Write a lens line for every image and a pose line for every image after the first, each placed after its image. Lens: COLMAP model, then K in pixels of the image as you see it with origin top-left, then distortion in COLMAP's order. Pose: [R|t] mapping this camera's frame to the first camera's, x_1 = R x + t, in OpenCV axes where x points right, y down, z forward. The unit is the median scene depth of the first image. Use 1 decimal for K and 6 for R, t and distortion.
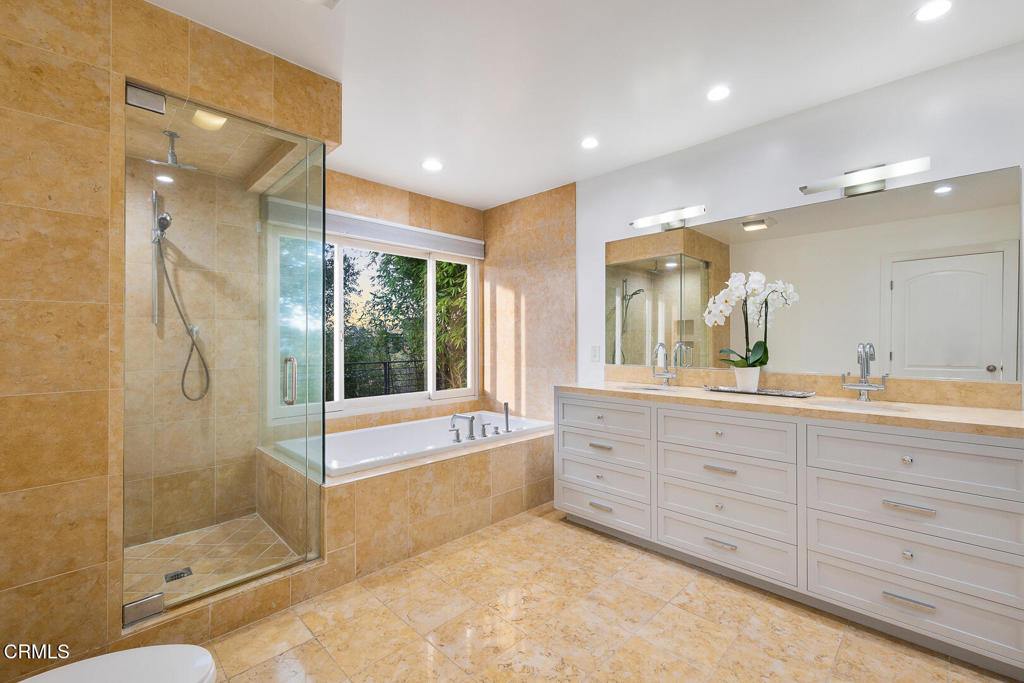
lens RADIAL K [[438.3, 0, 521.1], [0, 438.3, 338.6], [0, 0, 1]] dist [-0.000978, 0.001564]
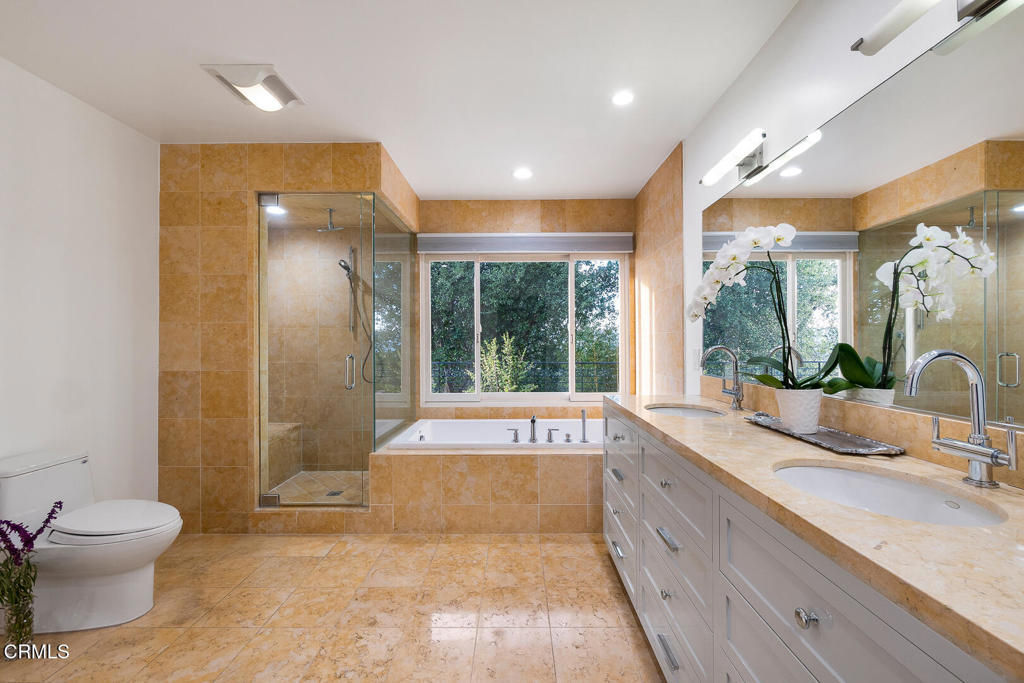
lens RADIAL K [[438.3, 0, 517.1], [0, 438.3, 340.7], [0, 0, 1]] dist [-0.000978, 0.001564]
pose [[0.696568, 0.000247, -0.717491, 0.722504], [0.003651, 0.999986, 0.003889, -0.004967], [0.717482, -0.005329, 0.696557, 0.359263]]
